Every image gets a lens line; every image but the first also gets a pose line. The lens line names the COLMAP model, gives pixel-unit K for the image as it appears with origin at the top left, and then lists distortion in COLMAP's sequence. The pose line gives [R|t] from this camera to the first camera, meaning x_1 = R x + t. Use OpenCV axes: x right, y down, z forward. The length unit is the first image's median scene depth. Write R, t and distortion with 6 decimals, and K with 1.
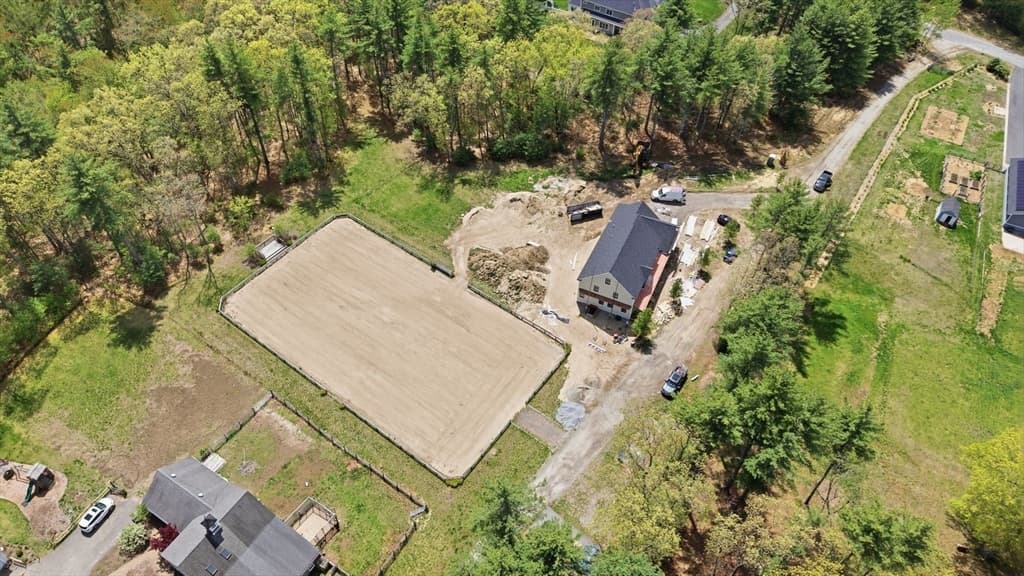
lens RADIAL K [[683.3, 0, 510.5], [0, 683.3, 289.3], [0, 0, 1]] dist [0.035975, -0.039616]
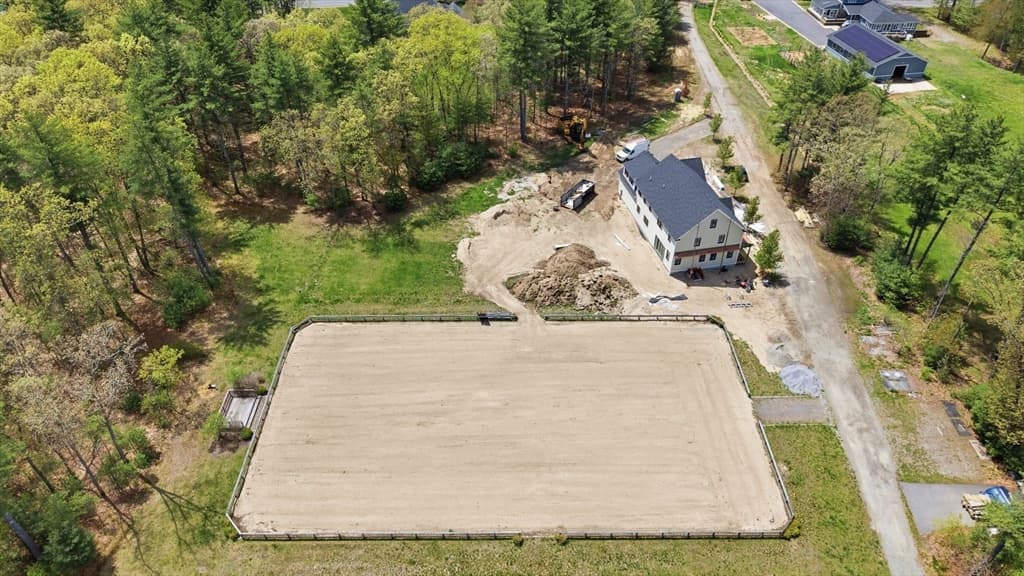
lens RADIAL K [[683.3, 0, 510.5], [0, 683.3, 289.3], [0, 0, 1]] dist [0.035975, -0.039616]
pose [[0.795422, -0.394768, 0.459851, -0.399598], [0.466171, 0.883392, -0.047988, -0.014104], [-0.387285, 0.252539, 0.886699, 0.357035]]
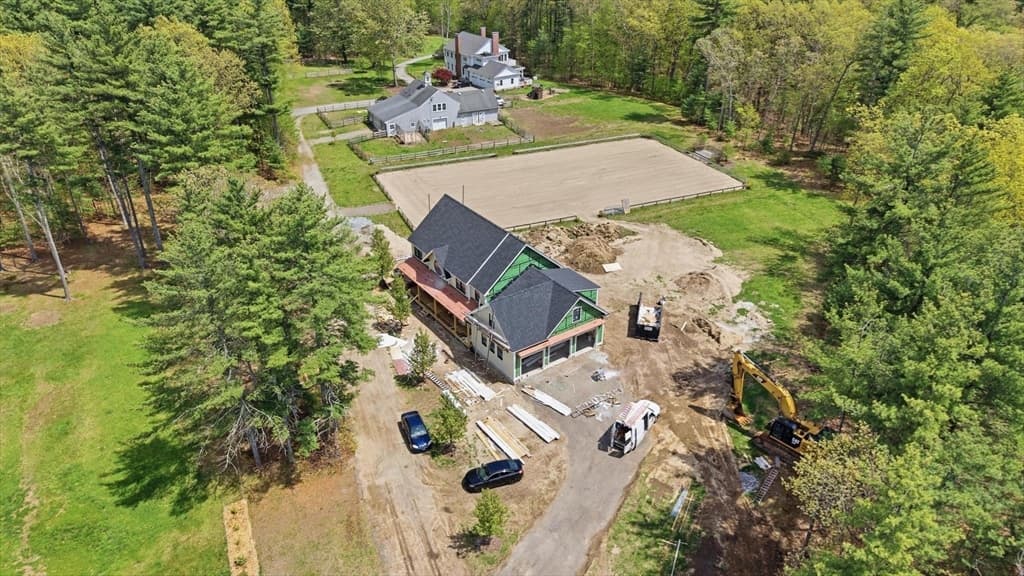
lens RADIAL K [[683.3, 0, 510.5], [0, 683.3, 289.3], [0, 0, 1]] dist [0.035975, -0.039616]
pose [[-0.493932, 0.415608, -0.763741, 0.601099], [-0.665351, 0.384815, 0.639707, -0.419081], [0.559767, 0.824128, 0.086453, 0.929844]]
